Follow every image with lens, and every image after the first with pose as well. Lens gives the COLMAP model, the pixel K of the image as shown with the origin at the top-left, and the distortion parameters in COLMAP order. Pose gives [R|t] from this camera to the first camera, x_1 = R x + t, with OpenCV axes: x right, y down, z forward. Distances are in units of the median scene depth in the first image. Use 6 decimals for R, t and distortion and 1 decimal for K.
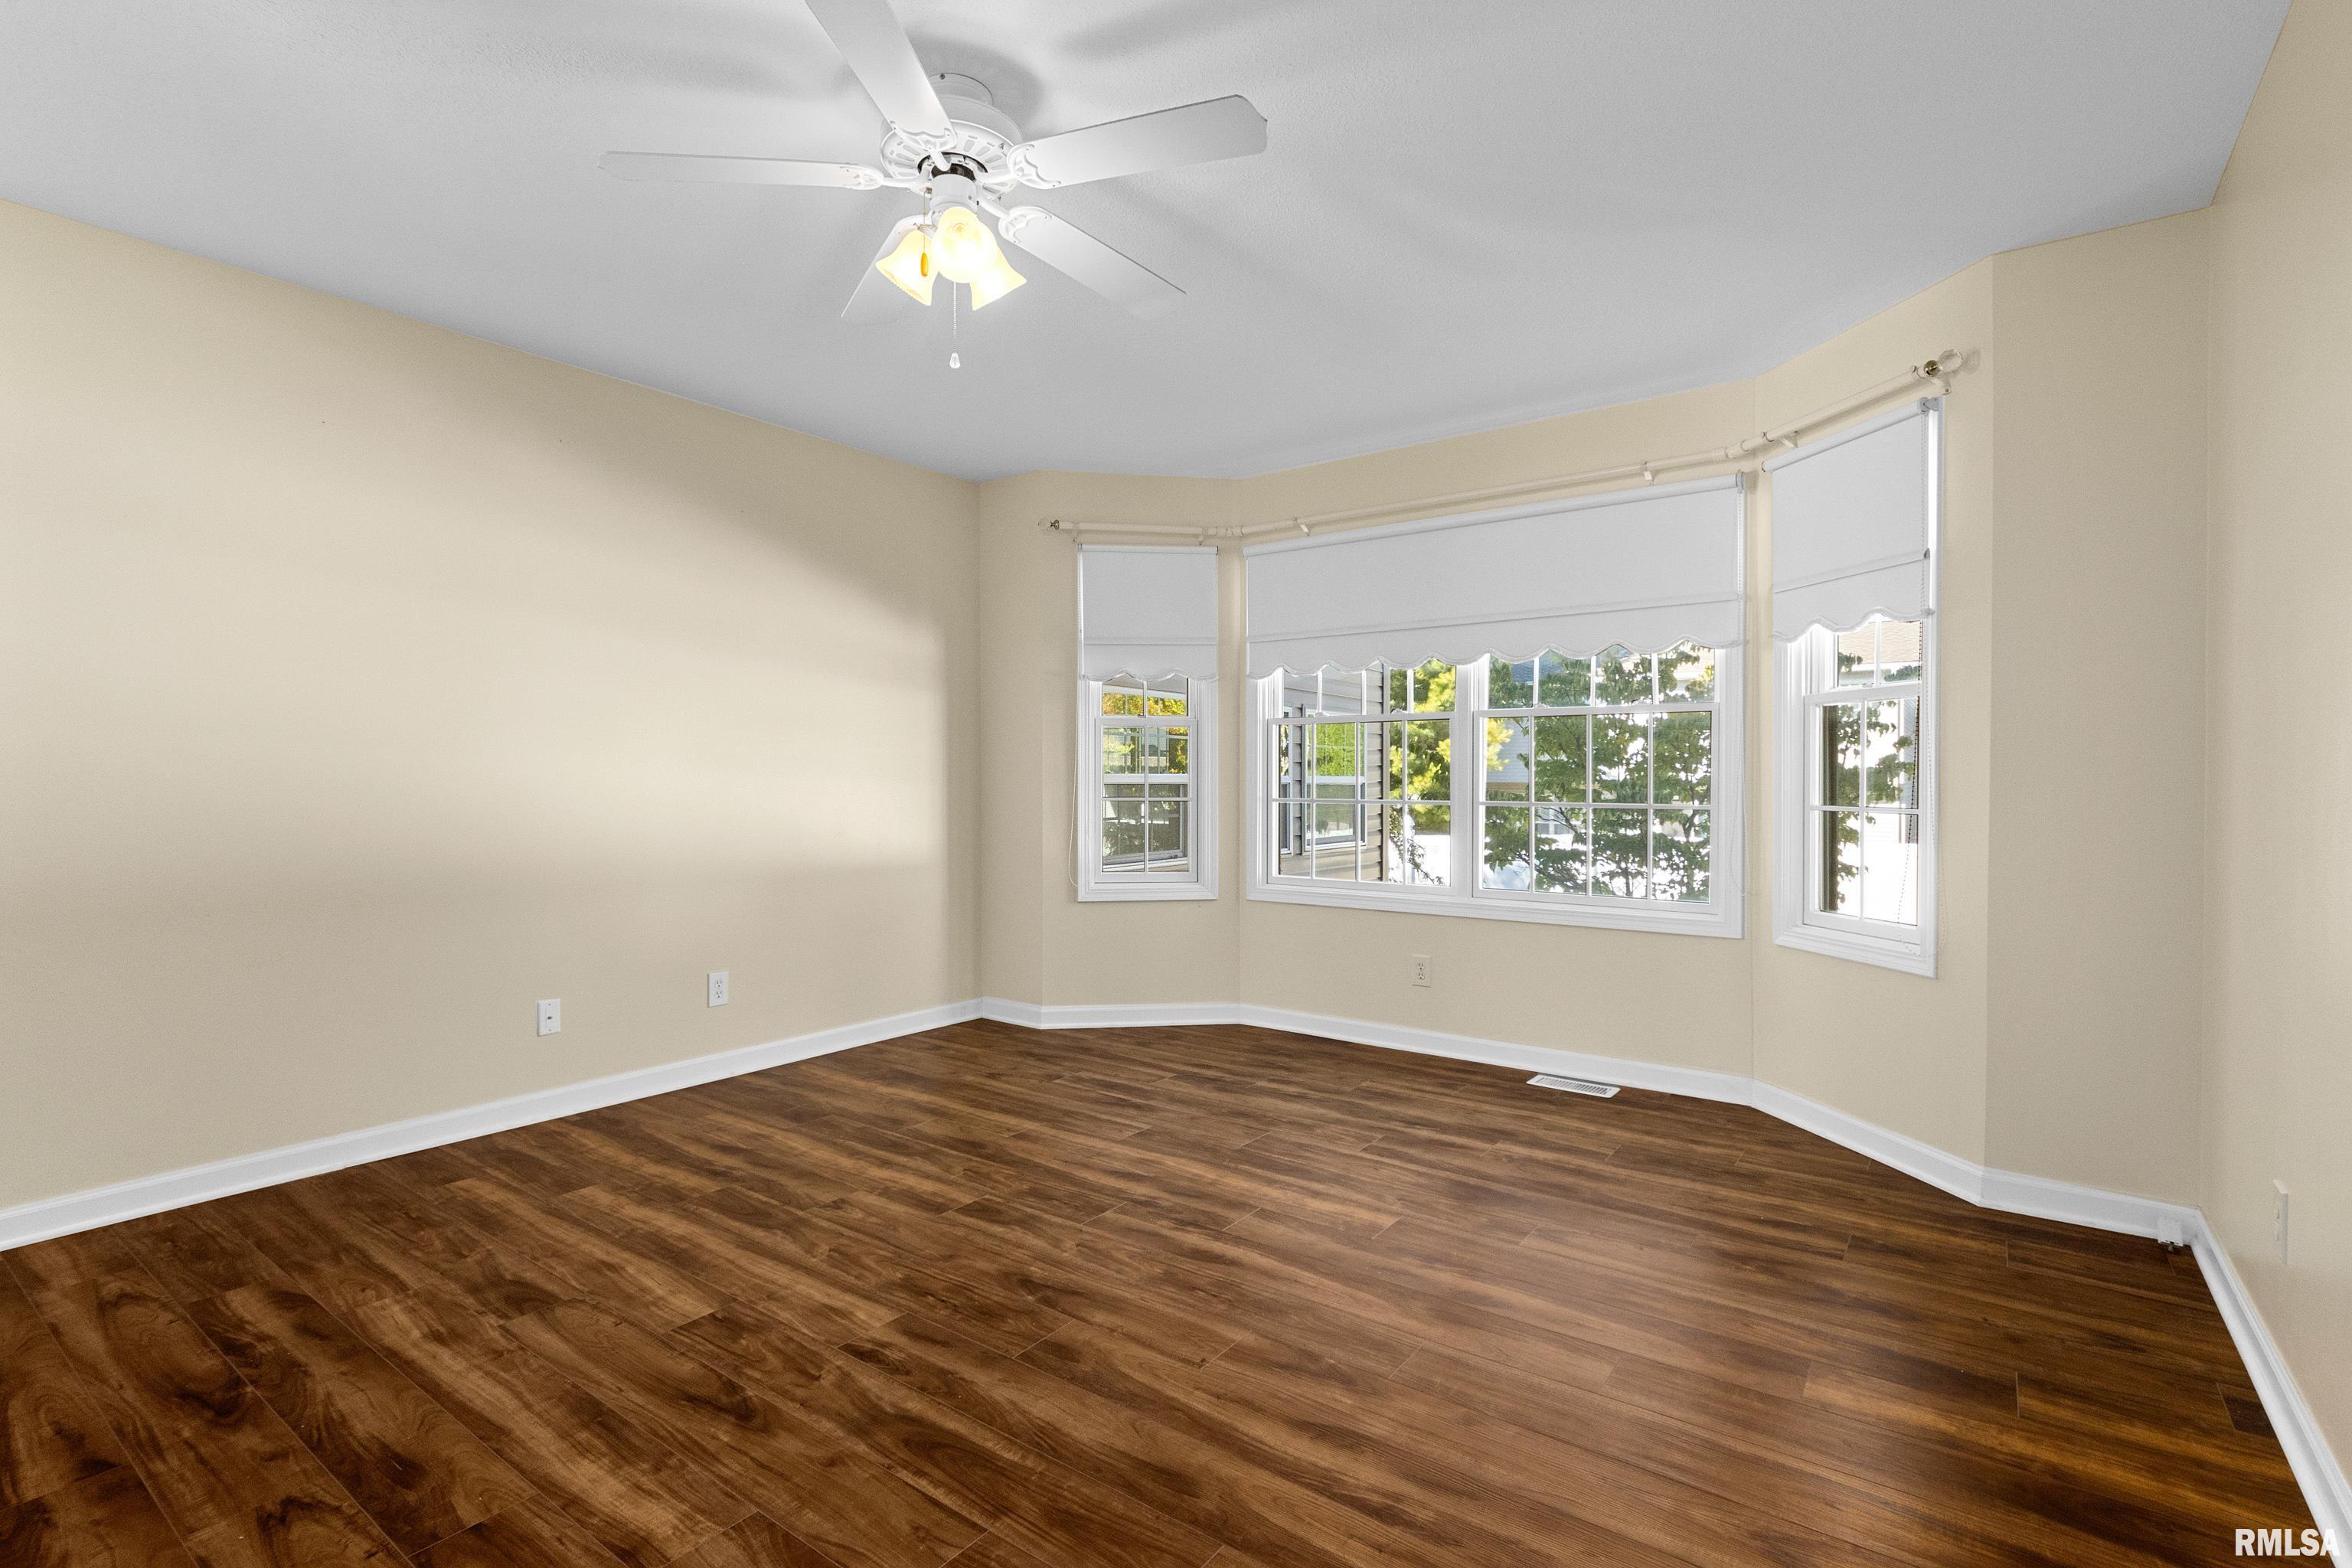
lens RADIAL K [[1102.4, 0, 1162.5], [0, 1102.4, 786.3], [0, 0, 1]] dist [0.002357, -0.002480]
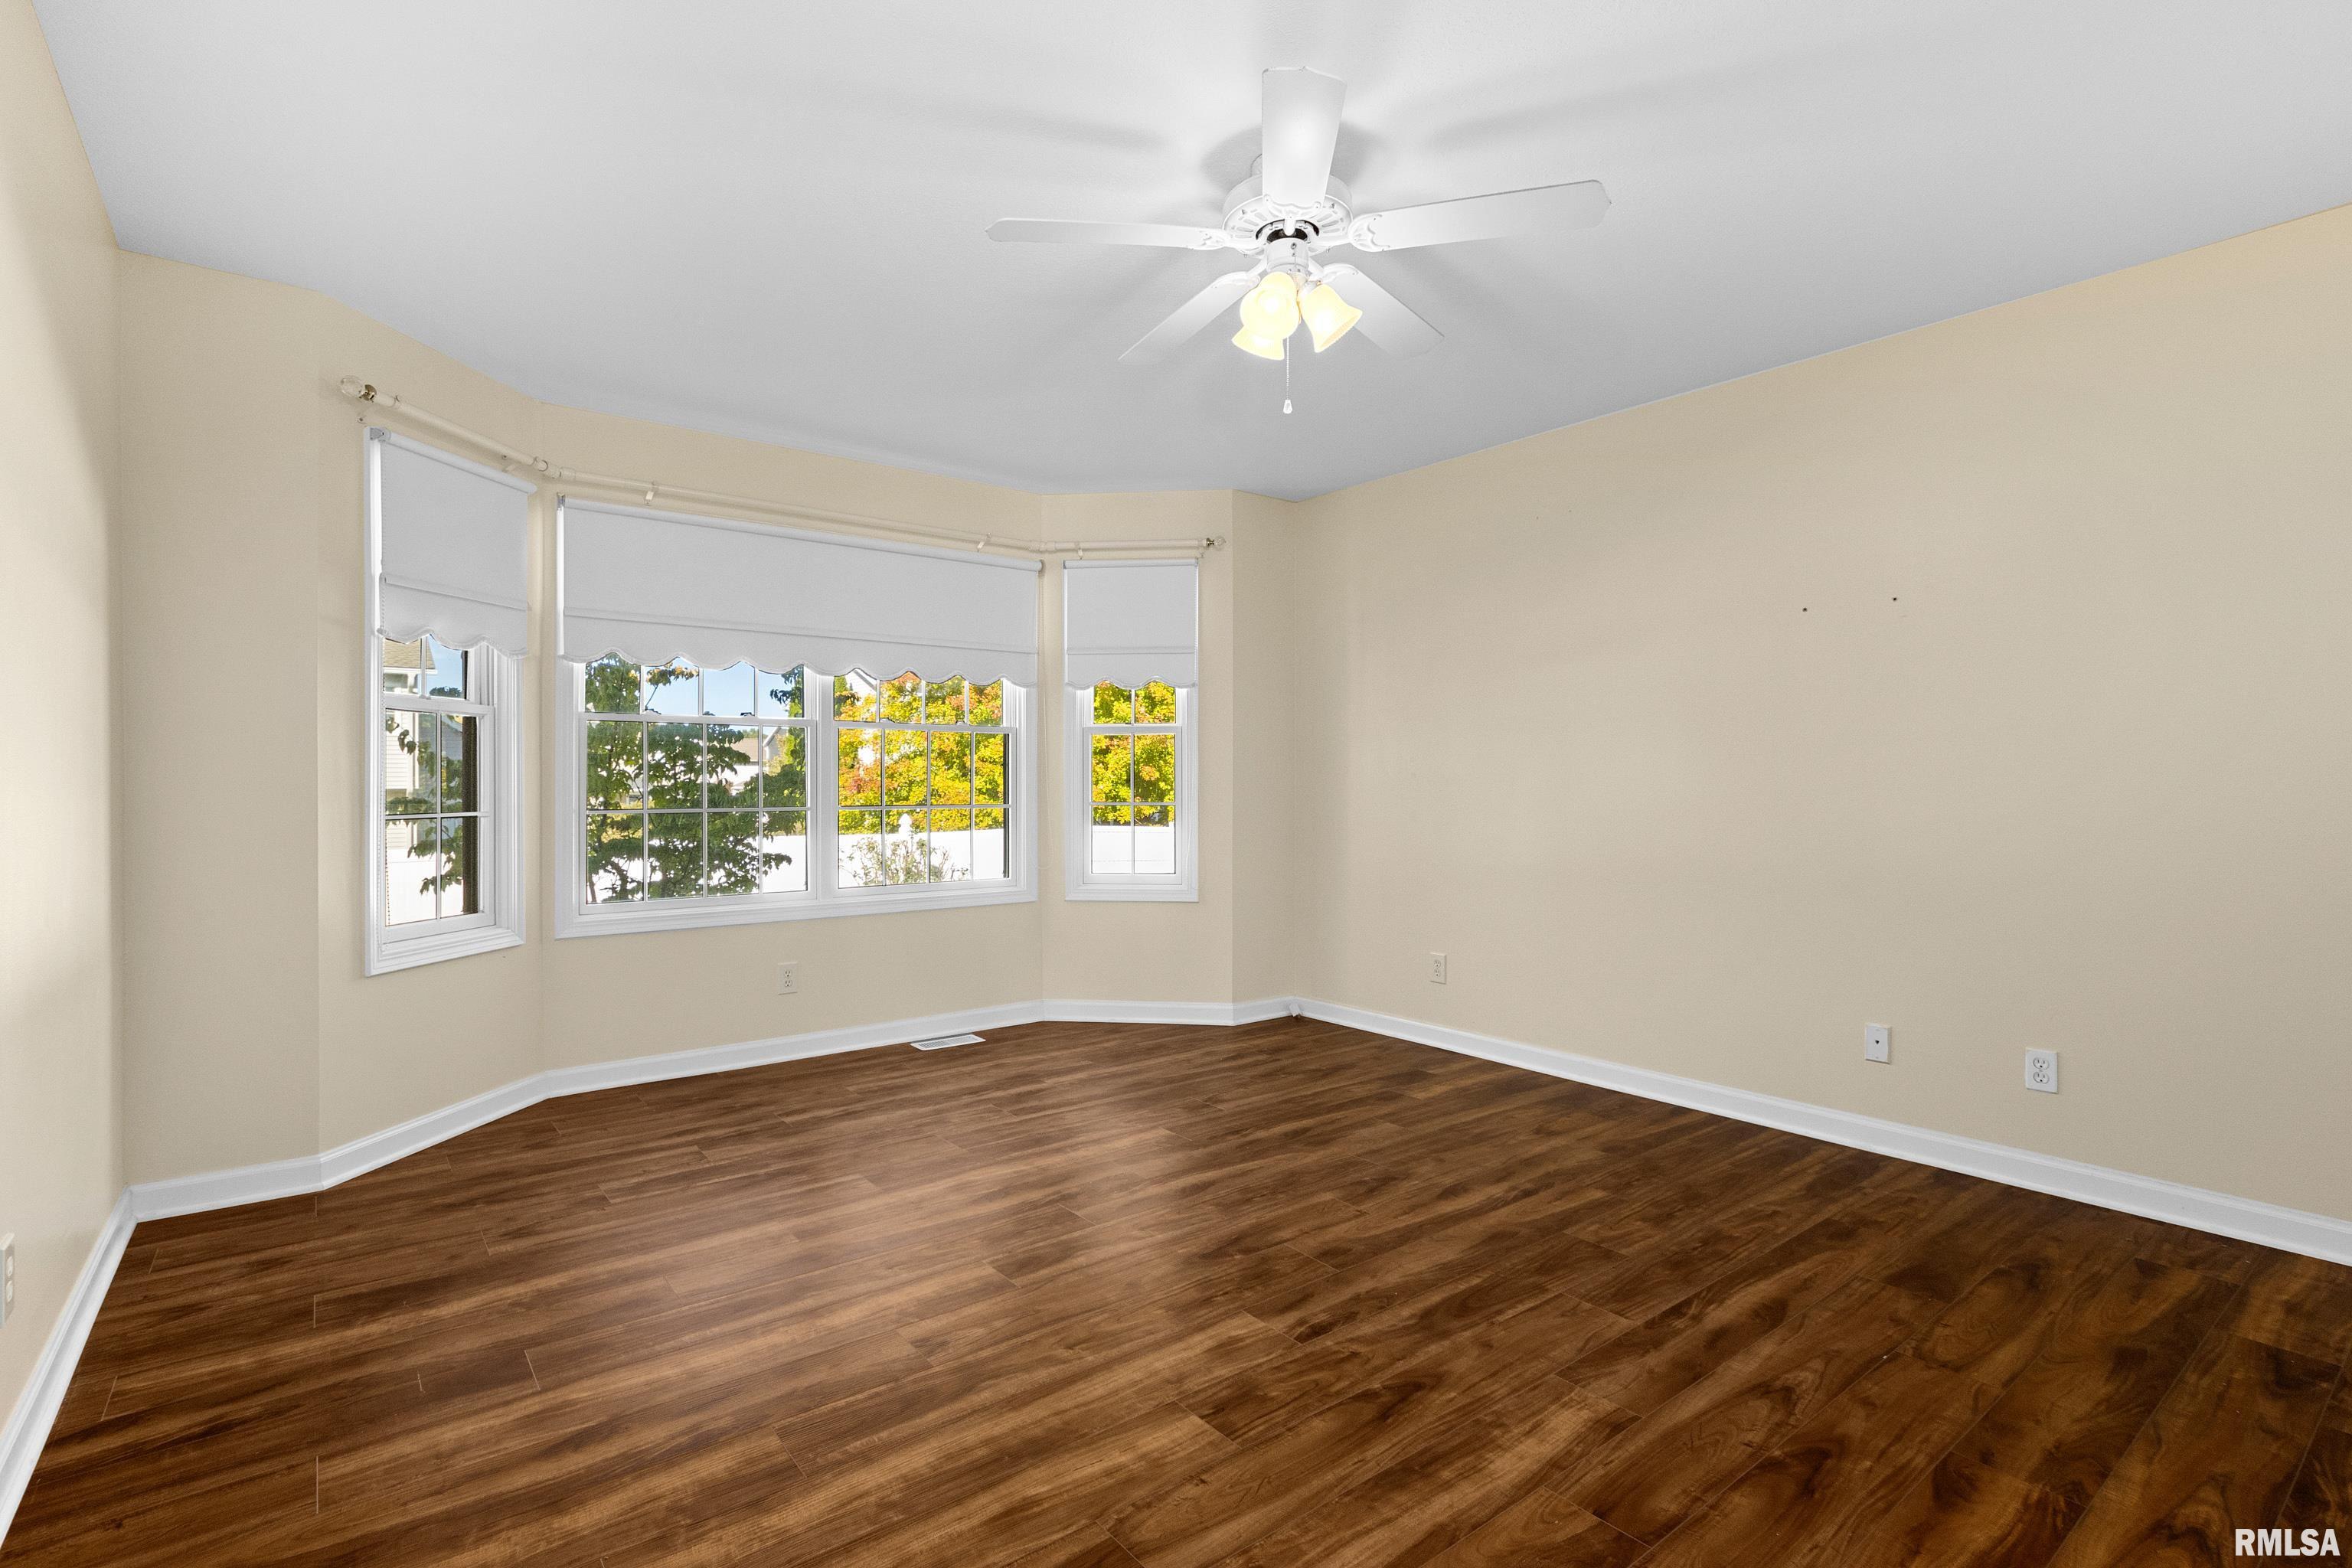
lens RADIAL K [[1102.4, 0, 1159.0], [0, 1102.4, 778.5], [0, 0, 1]] dist [0.002357, -0.002480]
pose [[0.267404, 0.001654, 0.963583, -0.937112], [0.009998, 0.999940, -0.004491, -0.006553], [-0.963533, 0.010835, 0.267371, 0.606323]]
